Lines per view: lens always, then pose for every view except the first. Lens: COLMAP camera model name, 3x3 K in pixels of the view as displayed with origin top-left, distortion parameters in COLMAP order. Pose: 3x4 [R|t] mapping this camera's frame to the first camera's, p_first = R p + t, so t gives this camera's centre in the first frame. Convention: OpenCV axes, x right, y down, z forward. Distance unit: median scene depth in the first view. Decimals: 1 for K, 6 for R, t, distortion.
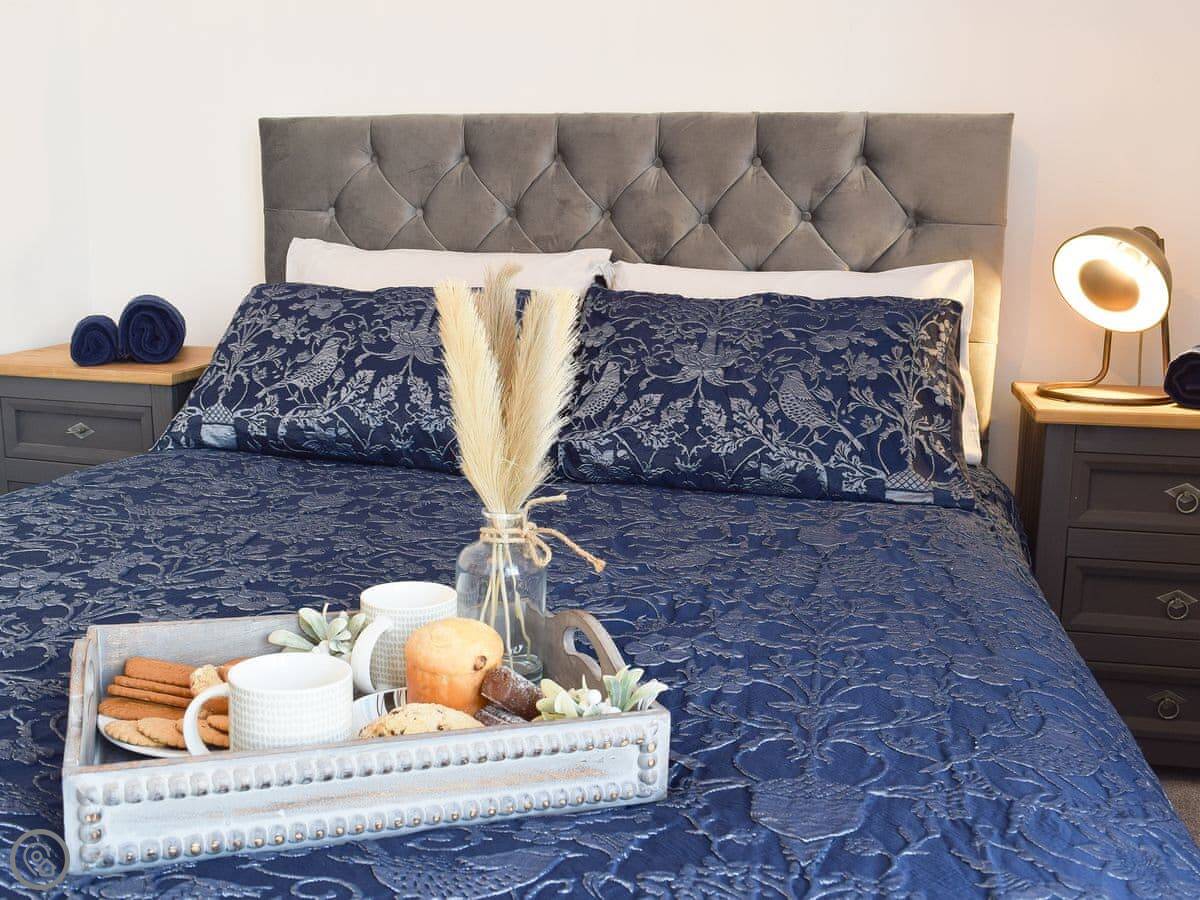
lens RADIAL K [[1238.9, 0, 600.0], [0, 1238.9, 450.0], [0, 0, 1]] dist [-0.084579, -0.000665]
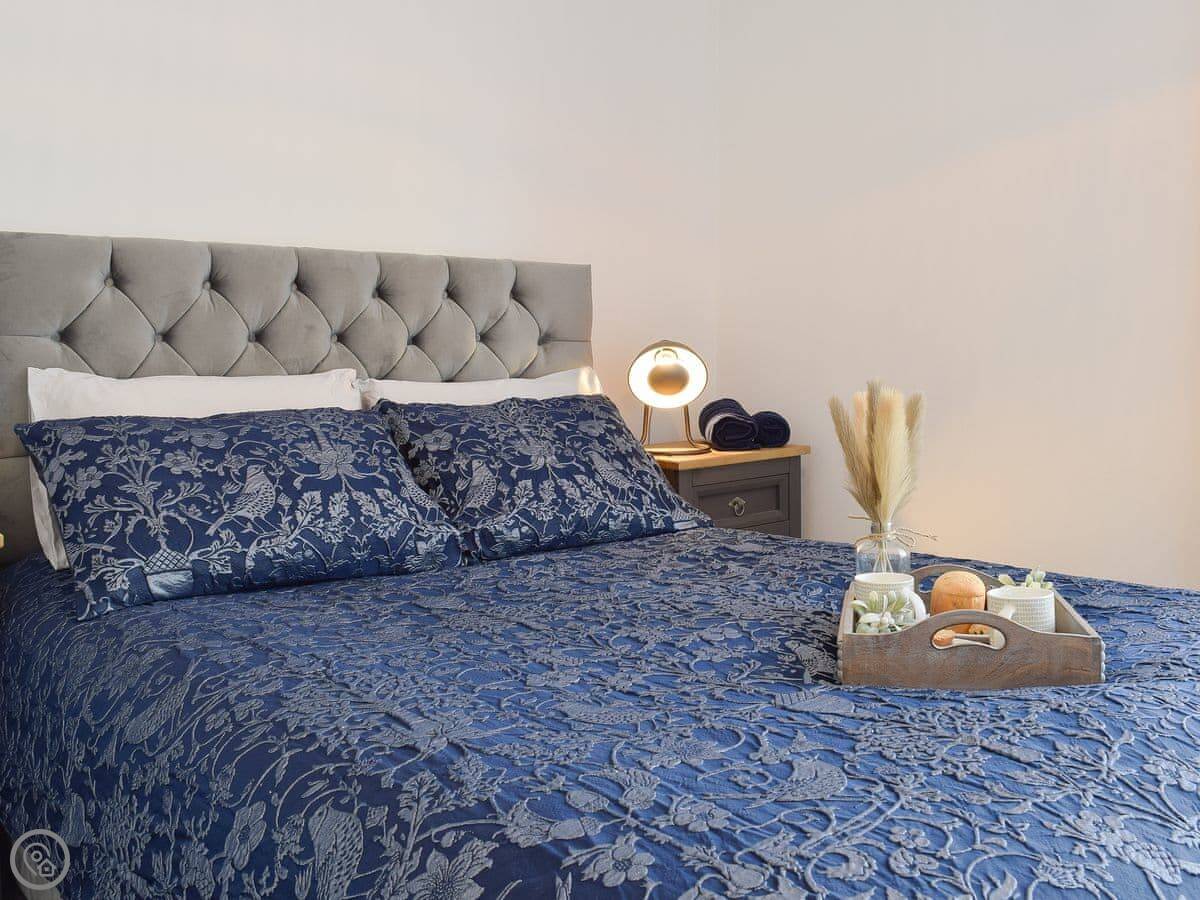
lens RADIAL K [[1150.5, 0, 600.0], [0, 1150.5, 450.0], [0, 0, 1]] dist [-0.062774, -0.002039]
pose [[0.551776, -0.090905, 0.829023, -0.840493], [0.153248, 0.988167, 0.006358, -0.067586], [-0.819791, 0.123538, 0.559178, 0.259730]]
